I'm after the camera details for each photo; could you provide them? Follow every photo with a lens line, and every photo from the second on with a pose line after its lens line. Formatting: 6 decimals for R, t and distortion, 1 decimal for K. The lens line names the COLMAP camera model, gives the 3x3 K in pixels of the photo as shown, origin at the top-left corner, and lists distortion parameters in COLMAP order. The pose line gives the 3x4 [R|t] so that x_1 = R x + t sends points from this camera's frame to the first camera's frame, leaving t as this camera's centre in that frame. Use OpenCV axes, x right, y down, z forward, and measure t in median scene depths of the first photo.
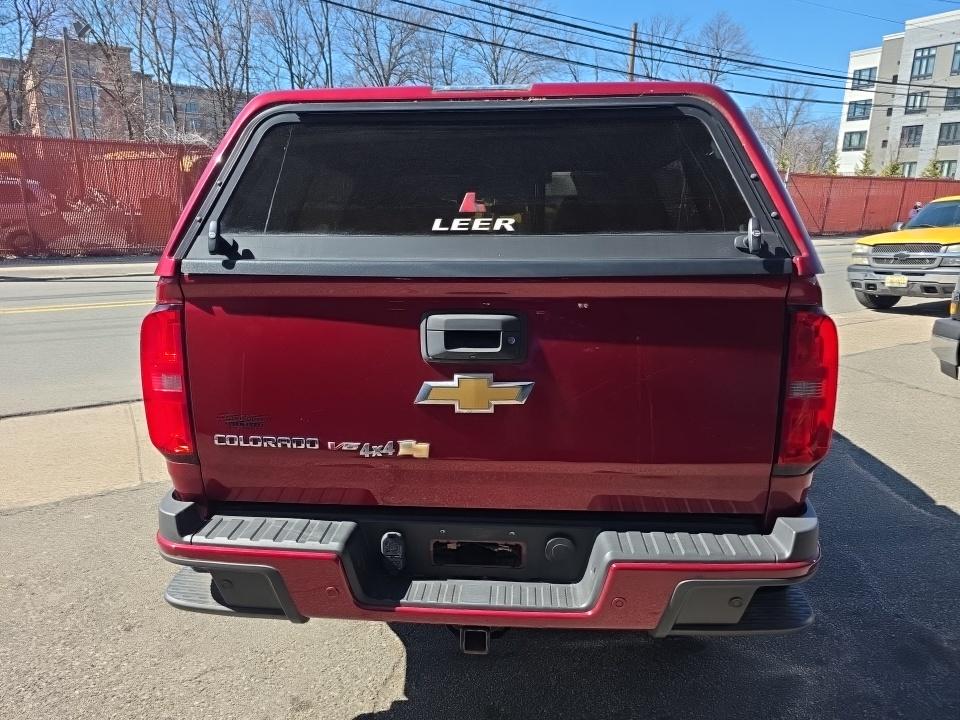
lens RADIAL K [[649.0, 0, 480.9], [0, 649.0, 352.5], [0, 0, 1]] dist [0.046668, -0.036769]
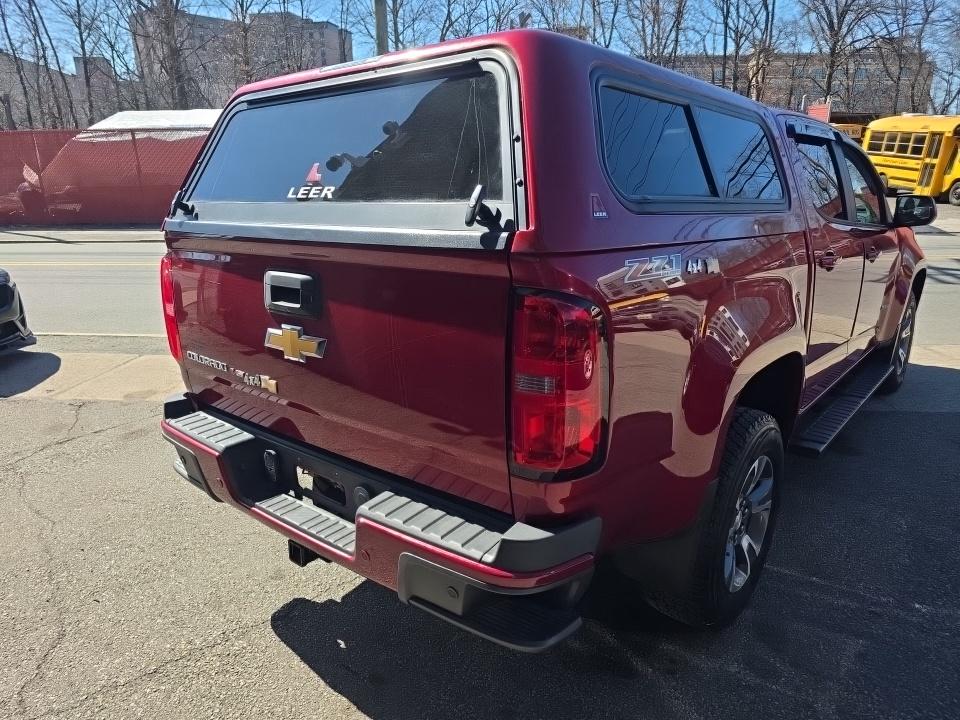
lens RADIAL K [[649.0, 0, 482.2], [0, 649.0, 364.4], [0, 0, 1]] dist [0.046668, -0.036769]
pose [[0.812759, 0.142963, -0.564786, 0.888674], [-0.105524, 0.989515, 0.098618, -0.046053], [0.572963, -0.020554, 0.819323, 0.242564]]
